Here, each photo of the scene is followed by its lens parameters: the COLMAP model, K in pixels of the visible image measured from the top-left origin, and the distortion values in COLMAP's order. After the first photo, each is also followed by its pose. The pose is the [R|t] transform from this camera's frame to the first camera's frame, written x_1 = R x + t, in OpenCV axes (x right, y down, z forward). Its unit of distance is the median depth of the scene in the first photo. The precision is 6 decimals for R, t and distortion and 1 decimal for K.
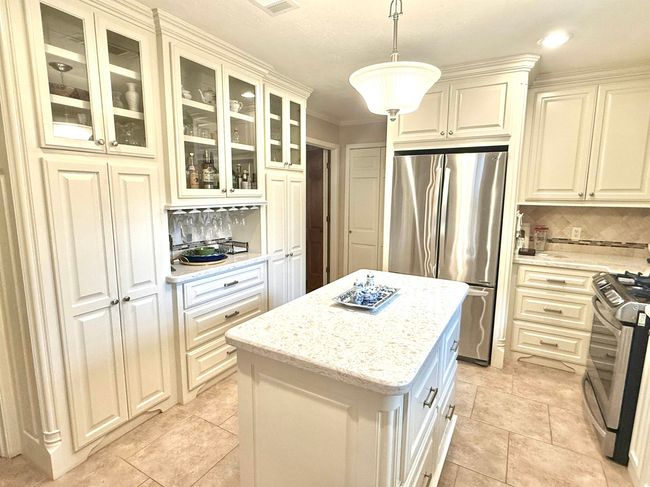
lens RADIAL K [[344.3, 0, 325.1], [0, 344.3, 243.7], [0, 0, 1]] dist [0.006378, 0.001672]
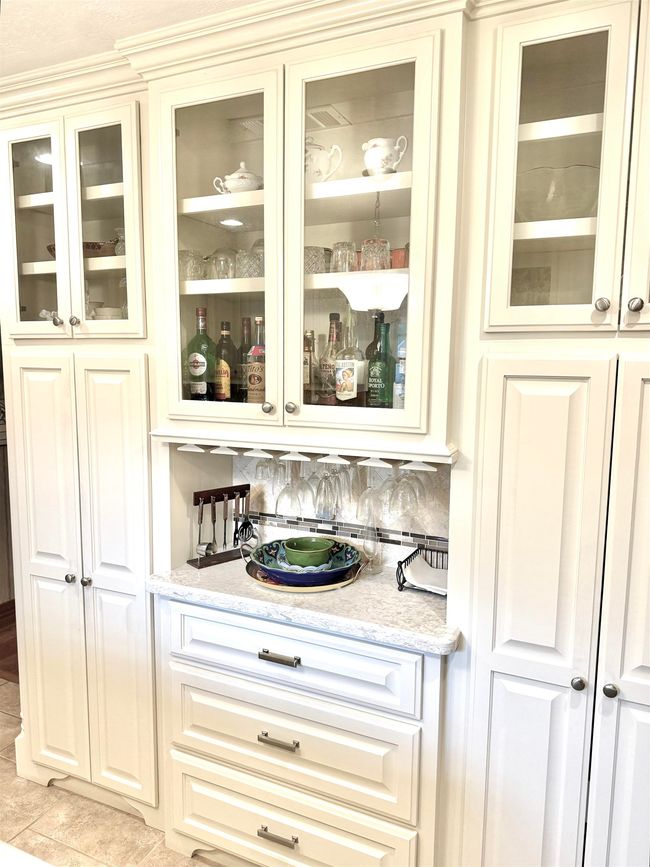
lens RADIAL K [[622.4, 0, 325.1], [0, 622.4, 436.2], [0, 0, 1]] dist [0.037933, -0.022816]
pose [[0.083342, 0.119933, -0.989278, 0.198249], [-0.155307, 0.982164, 0.105987, -0.106030], [0.984344, 0.144808, 0.100482, 0.515458]]
